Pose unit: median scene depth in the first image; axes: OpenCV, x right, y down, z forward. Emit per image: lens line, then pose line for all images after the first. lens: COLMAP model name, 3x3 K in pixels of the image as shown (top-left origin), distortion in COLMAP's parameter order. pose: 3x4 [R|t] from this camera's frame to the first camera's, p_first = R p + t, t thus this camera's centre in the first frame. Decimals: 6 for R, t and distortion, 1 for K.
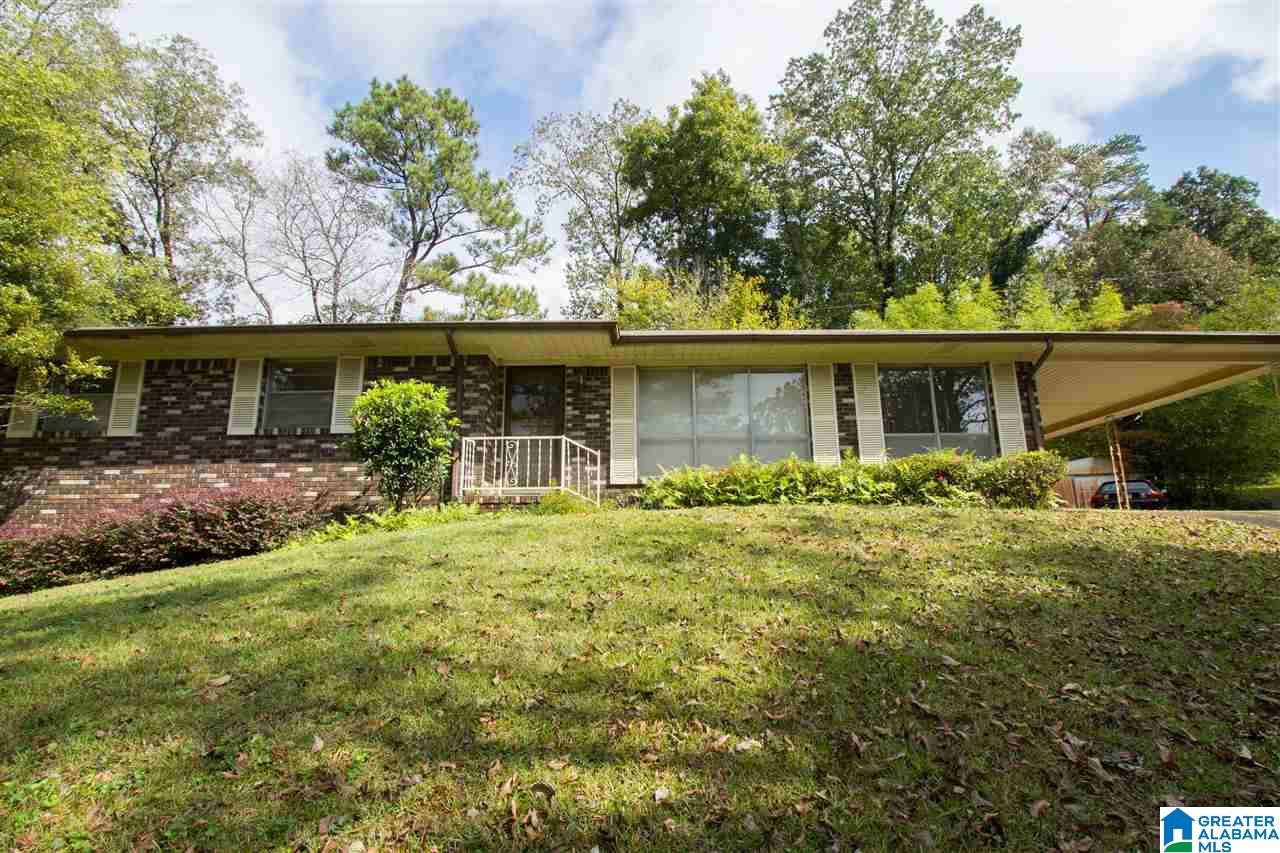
lens RADIAL K [[604.0, 0, 630.5], [0, 604.0, 424.7], [0, 0, 1]] dist [-0.019533, 0.001547]
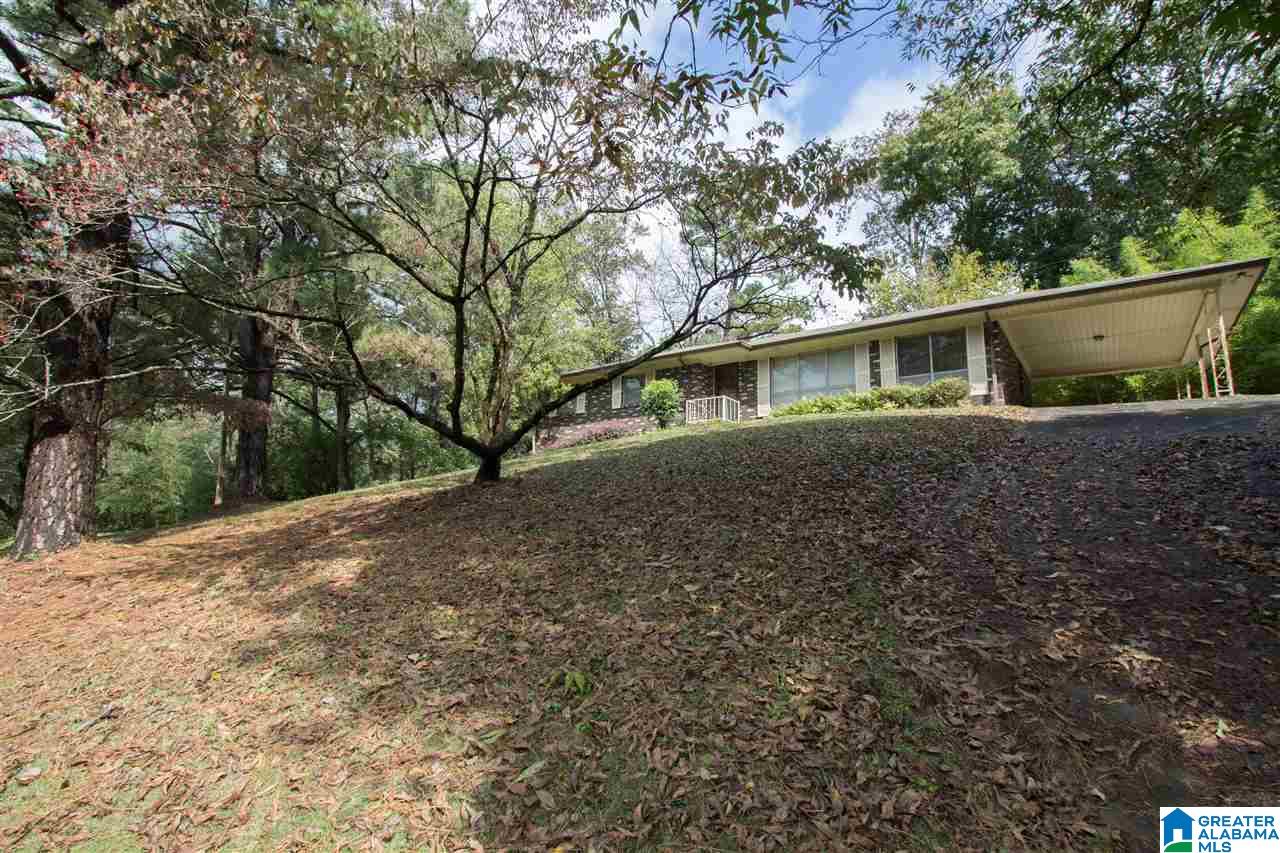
lens RADIAL K [[604.0, 0, 643.6], [0, 604.0, 423.2], [0, 0, 1]] dist [-0.019533, 0.001547]
pose [[0.784623, -0.069817, -0.616030, 0.935168], [0.090169, 0.995924, 0.001975, 0.080007], [0.613382, -0.057097, 0.787720, -0.866639]]
